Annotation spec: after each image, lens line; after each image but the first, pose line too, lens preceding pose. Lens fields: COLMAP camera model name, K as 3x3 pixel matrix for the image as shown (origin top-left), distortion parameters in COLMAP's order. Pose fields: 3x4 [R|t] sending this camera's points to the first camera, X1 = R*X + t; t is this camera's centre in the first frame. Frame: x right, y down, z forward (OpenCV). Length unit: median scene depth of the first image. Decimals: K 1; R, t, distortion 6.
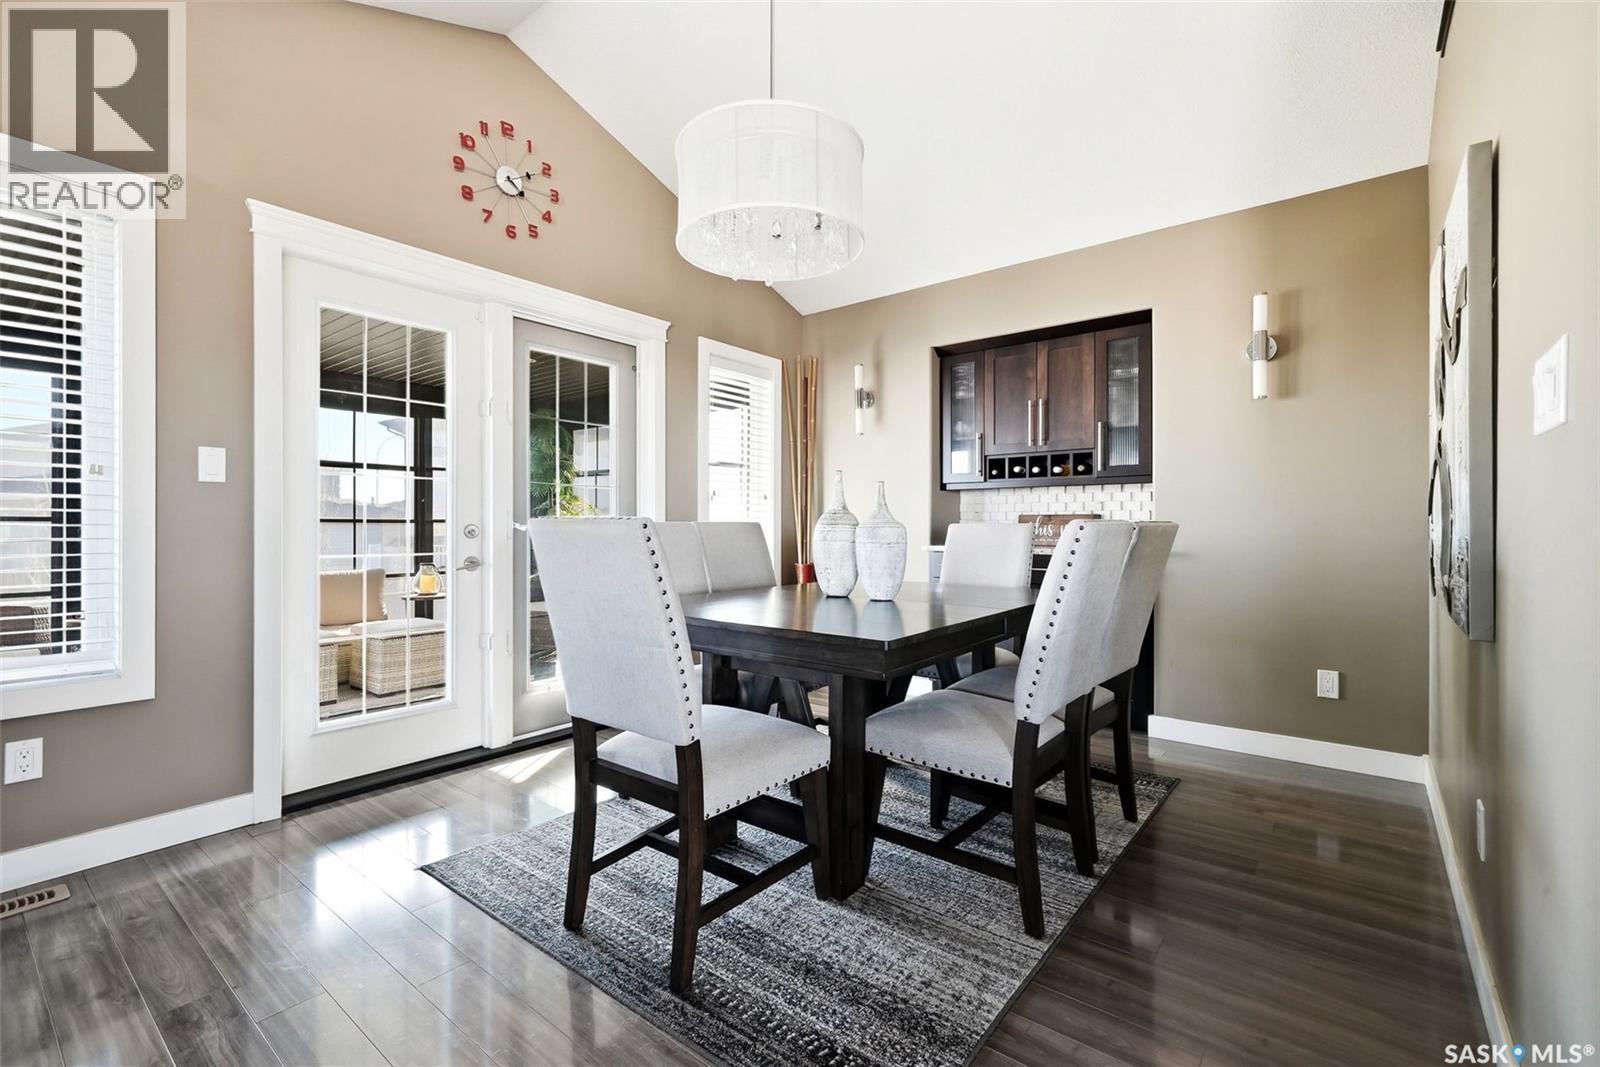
lens RADIAL K [[708.1, 0, 797.6], [0, 708.1, 522.9], [0, 0, 1]] dist [0.002243, 0.000984]
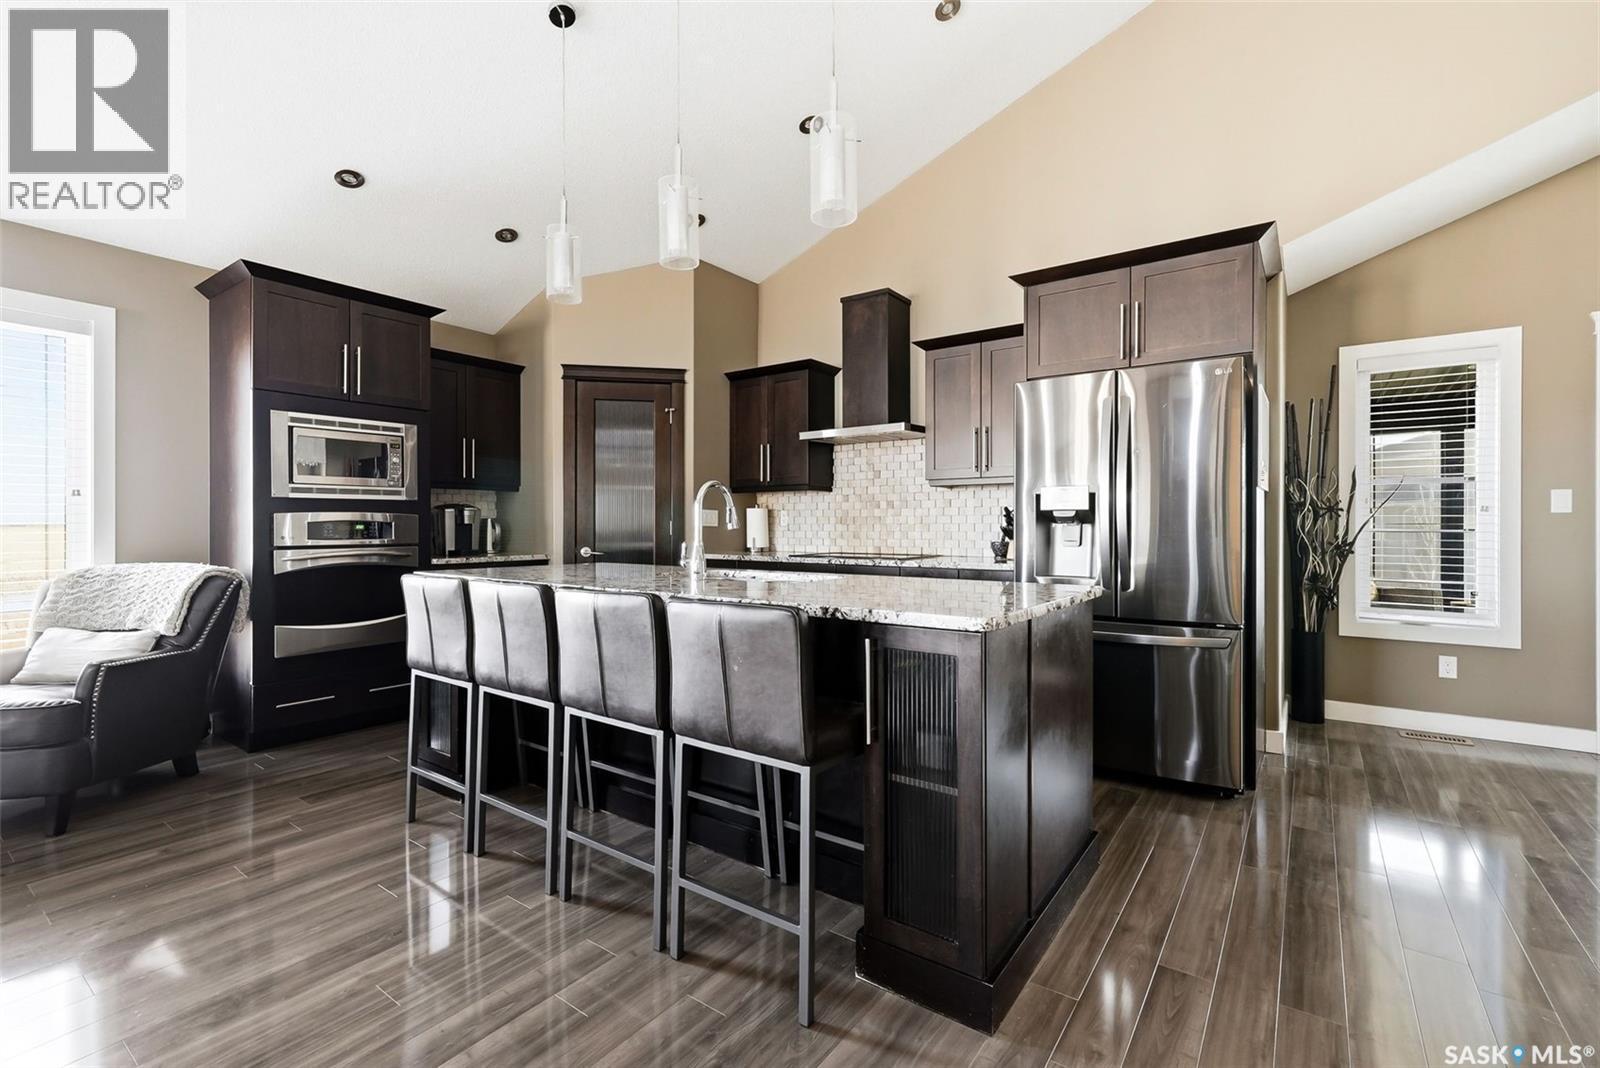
lens RADIAL K [[708.1, 0, 797.6], [0, 708.1, 523.4], [0, 0, 1]] dist [0.002243, 0.000984]
pose [[0.055496, -0.000197, -0.998459, 0.512851], [-0.002877, 0.999996, -0.000357, -0.027863], [0.998455, 0.002893, 0.055495, -0.608746]]
